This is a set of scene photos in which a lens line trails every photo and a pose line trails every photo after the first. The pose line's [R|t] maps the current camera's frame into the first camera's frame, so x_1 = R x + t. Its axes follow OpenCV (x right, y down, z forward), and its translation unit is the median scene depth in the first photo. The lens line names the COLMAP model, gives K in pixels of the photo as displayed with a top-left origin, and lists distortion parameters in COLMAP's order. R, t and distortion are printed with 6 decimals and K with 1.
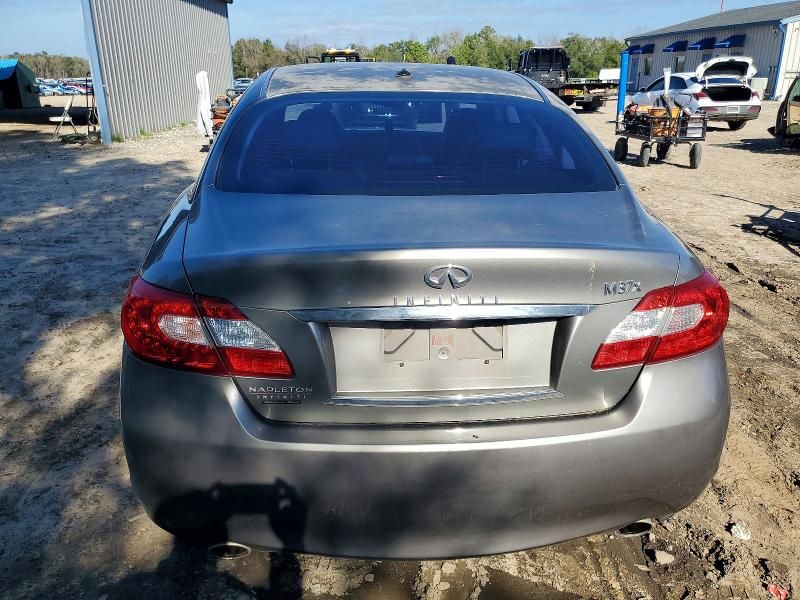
lens RADIAL K [[633.5, 0, 401.3], [0, 633.5, 298.2], [0, 0, 1]] dist [0.018469, -0.015489]
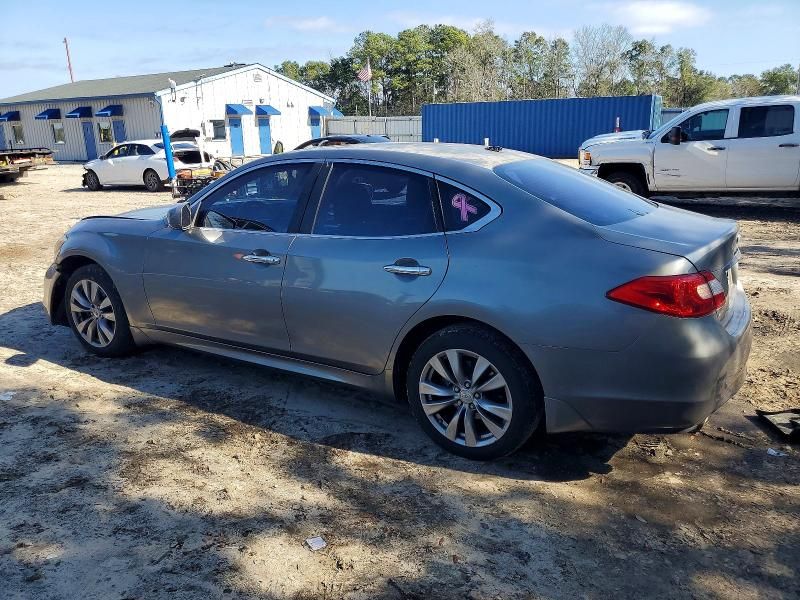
lens RADIAL K [[633.5, 0, 400.4], [0, 633.5, 302.3], [0, 0, 1]] dist [0.018469, -0.015489]
pose [[0.587578, -0.227405, 0.776556, -0.209008], [0.294224, 0.954050, 0.056759, -0.025903], [-0.753780, 0.195131, 0.627486, 0.050454]]
